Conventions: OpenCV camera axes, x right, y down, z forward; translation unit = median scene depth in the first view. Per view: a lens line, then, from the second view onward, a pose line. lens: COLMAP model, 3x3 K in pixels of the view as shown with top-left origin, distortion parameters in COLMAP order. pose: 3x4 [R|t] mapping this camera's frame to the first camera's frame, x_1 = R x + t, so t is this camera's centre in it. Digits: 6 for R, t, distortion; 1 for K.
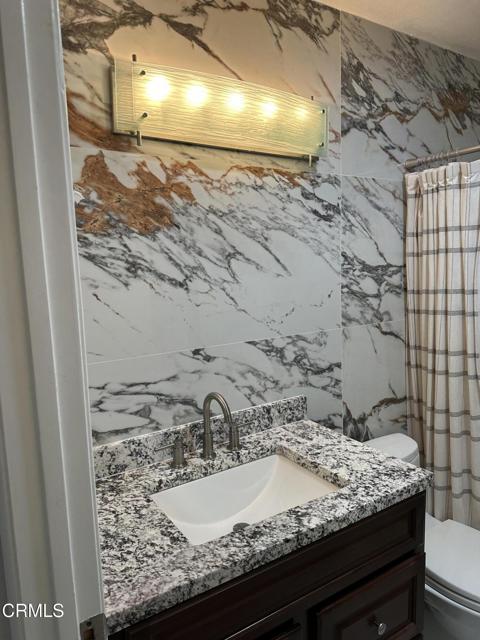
lens RADIAL K [[444.0, 0, 240.0], [0, 444.0, 320.0], [0, 0, 1]] dist [0.160409, -0.262960]
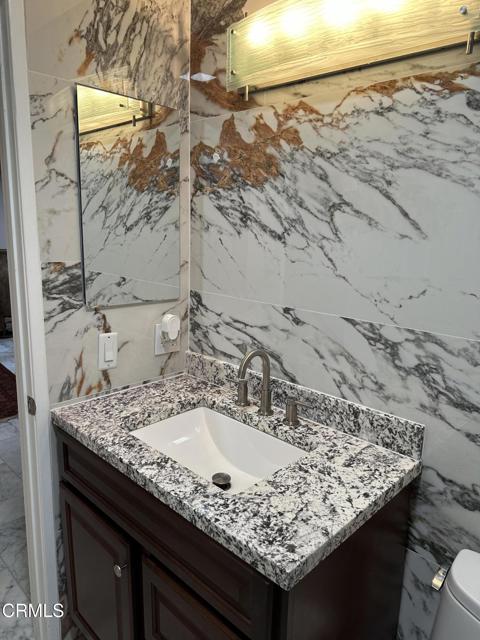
lens RADIAL K [[444.0, 0, 240.0], [0, 444.0, 320.0], [0, 0, 1]] dist [0.160409, -0.262960]
pose [[0.236563, 0.234928, -0.942787, 0.797935], [-0.159688, 0.966534, 0.200776, -0.085234], [0.958404, 0.103055, 0.266162, 0.660245]]
